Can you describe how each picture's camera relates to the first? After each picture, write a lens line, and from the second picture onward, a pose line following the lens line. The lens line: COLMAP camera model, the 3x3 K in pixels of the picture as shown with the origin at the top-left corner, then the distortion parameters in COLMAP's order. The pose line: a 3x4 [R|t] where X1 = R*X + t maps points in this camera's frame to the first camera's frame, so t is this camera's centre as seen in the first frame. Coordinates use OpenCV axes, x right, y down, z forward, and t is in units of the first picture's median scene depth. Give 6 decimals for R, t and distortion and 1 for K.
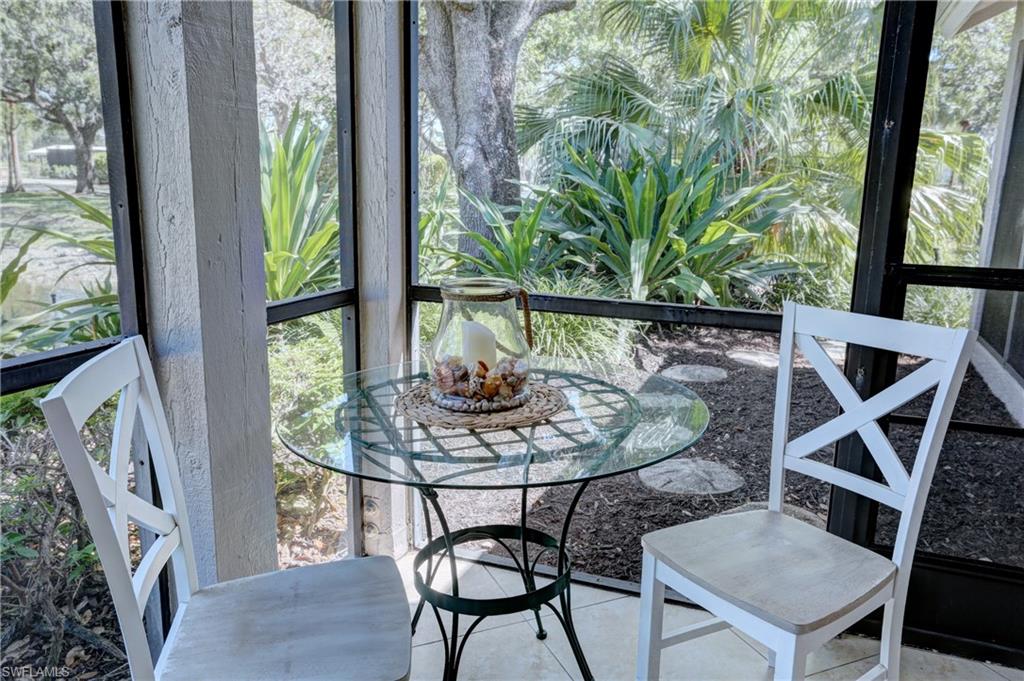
lens RADIAL K [[784.5, 0, 512.0], [0, 784.5, 340.5], [0, 0, 1]] dist [0.006812, 0.006492]
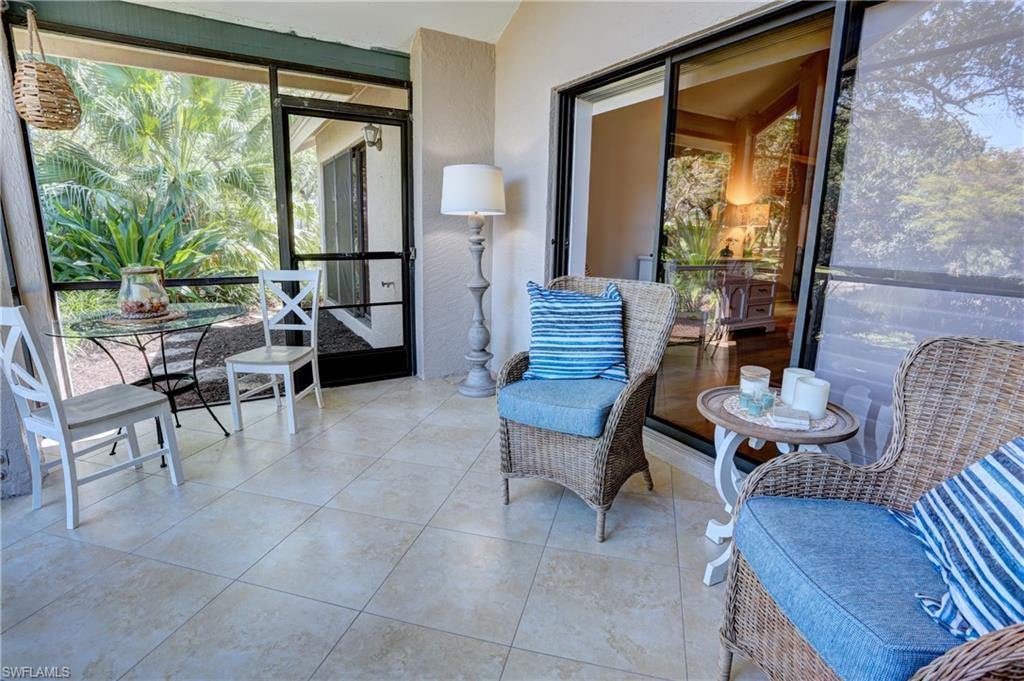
lens RADIAL K [[500.5, 0, 512.0], [0, 500.5, 340.5], [0, 0, 1]] dist [-0.070898, 0.028905]
pose [[0.625295, -0.175946, 0.760296, -0.128329], [0.153363, 0.982959, 0.101343, 0.044885], [-0.765171, 0.053232, 0.641623, -0.221057]]
